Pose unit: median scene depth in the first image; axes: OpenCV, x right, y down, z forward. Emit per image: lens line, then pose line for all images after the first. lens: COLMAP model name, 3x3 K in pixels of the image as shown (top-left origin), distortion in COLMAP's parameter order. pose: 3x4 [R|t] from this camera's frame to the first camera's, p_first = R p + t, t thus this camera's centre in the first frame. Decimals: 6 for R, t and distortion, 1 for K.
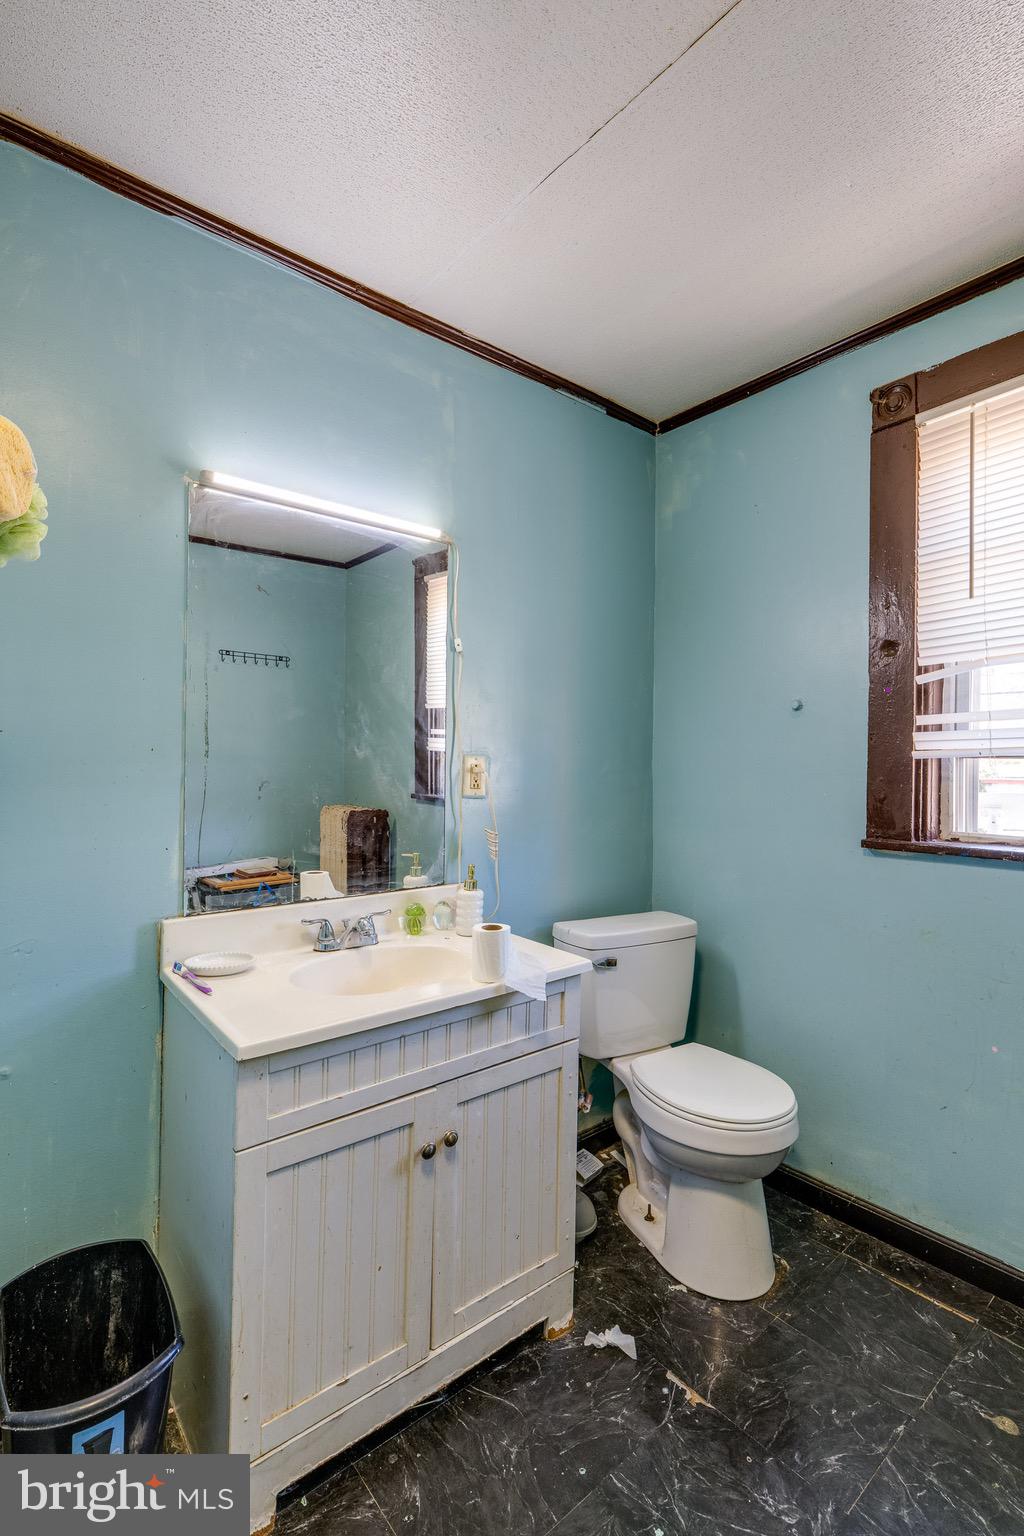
lens RADIAL K [[707.5, 0, 519.5], [0, 707.5, 756.0], [0, 0, 1]] dist [-0.005248, 0.000930]
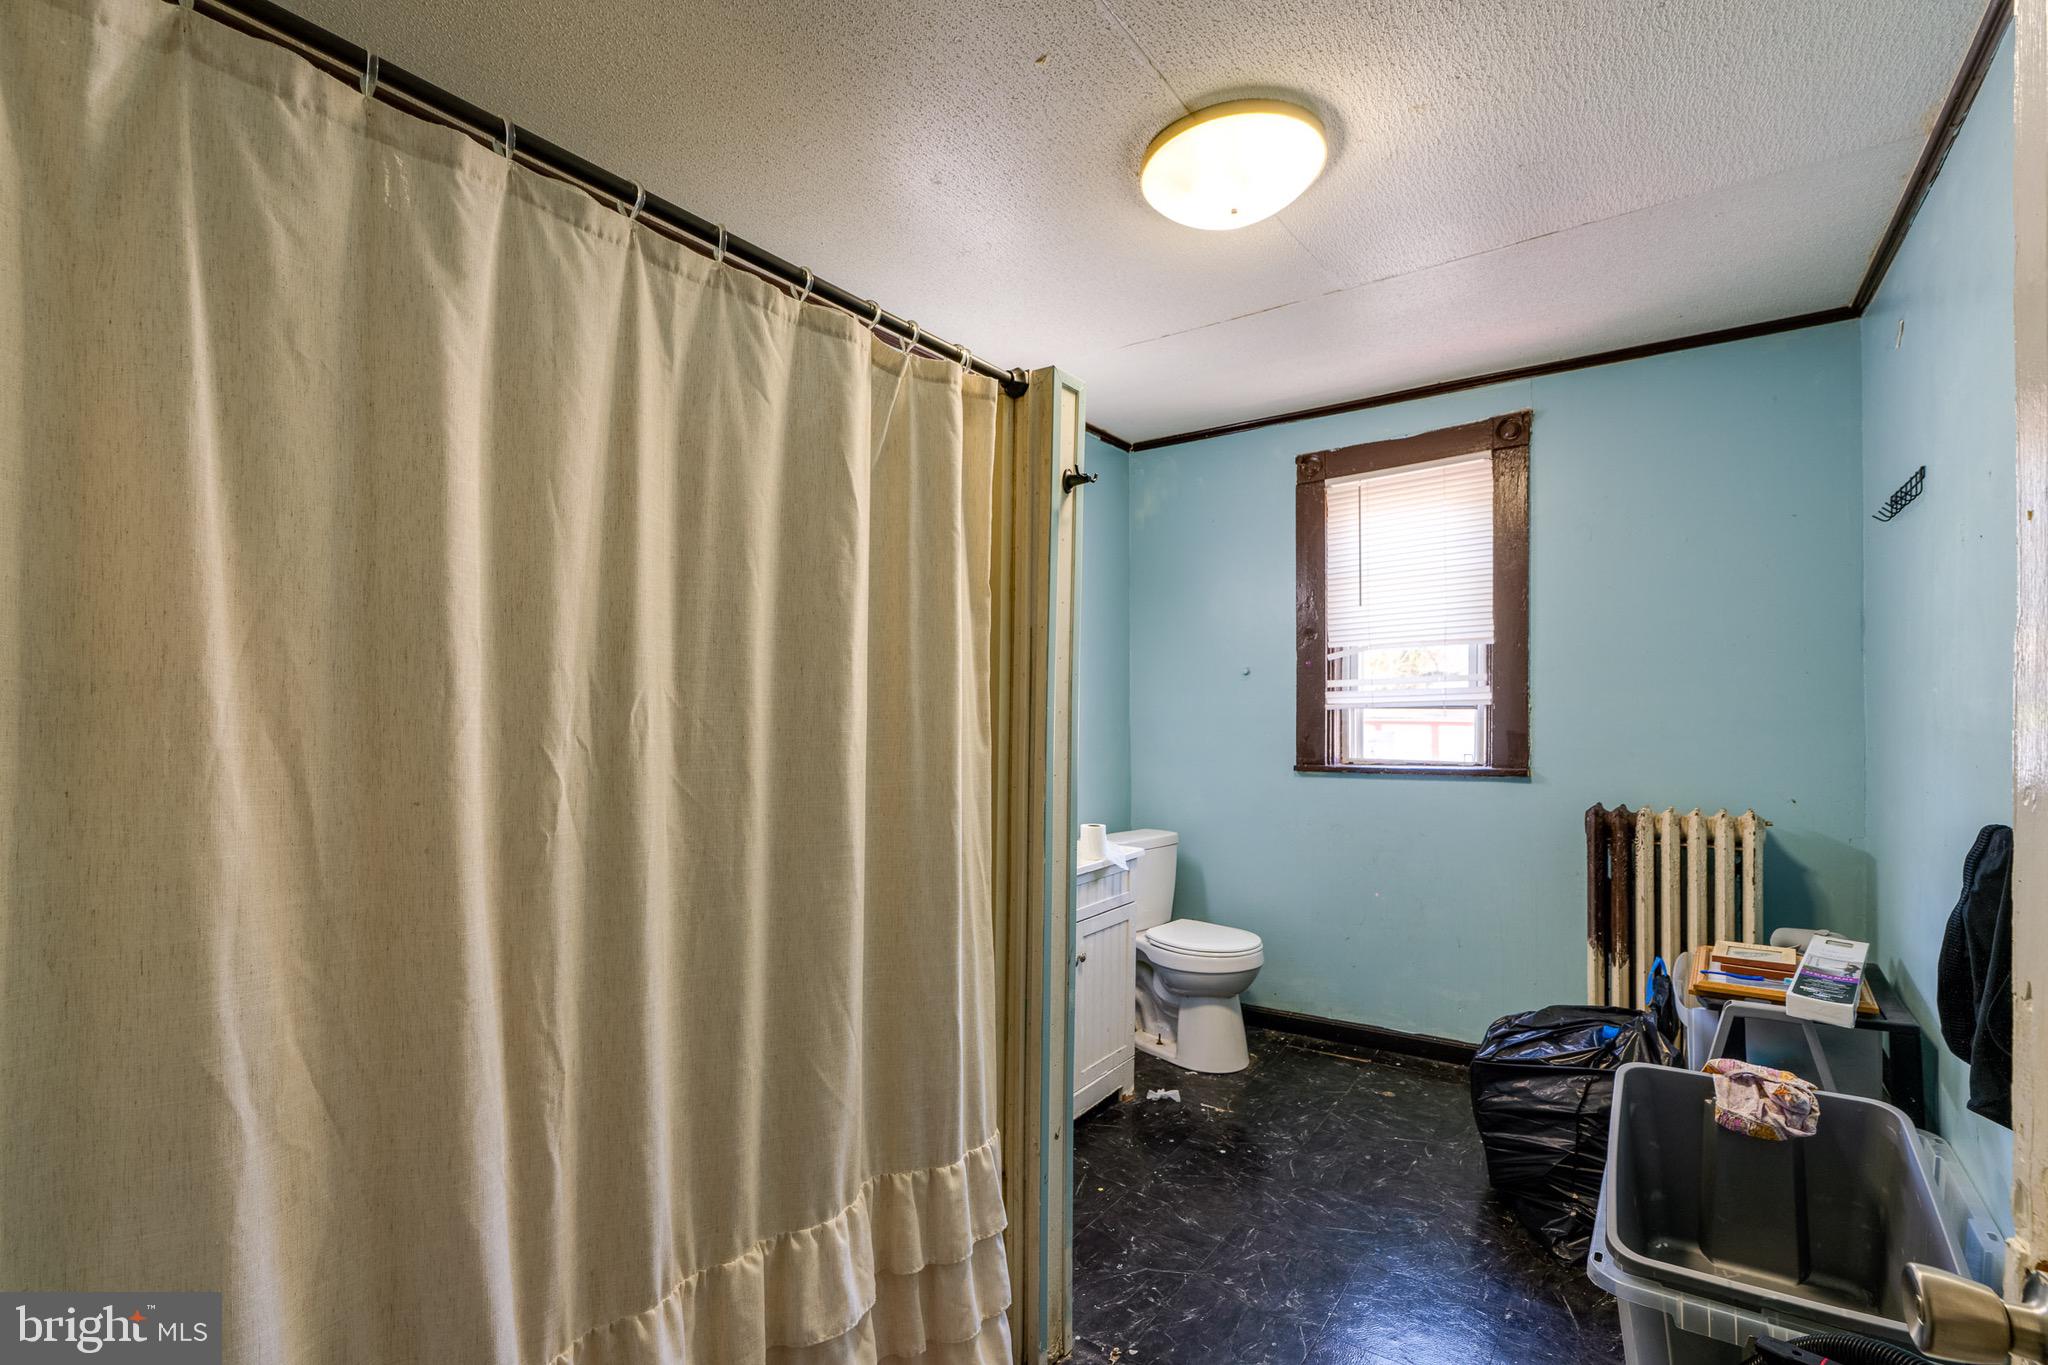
lens RADIAL K [[943.3, 0, 1018.1], [0, 943.3, 697.5], [0, 0, 1]] dist [-0.005248, 0.000930]
pose [[0.966289, -0.012939, 0.257136, -0.581220], [0.012438, 0.999916, 0.003575, -0.037133], [-0.257161, -0.000256, 0.966369, -0.756040]]
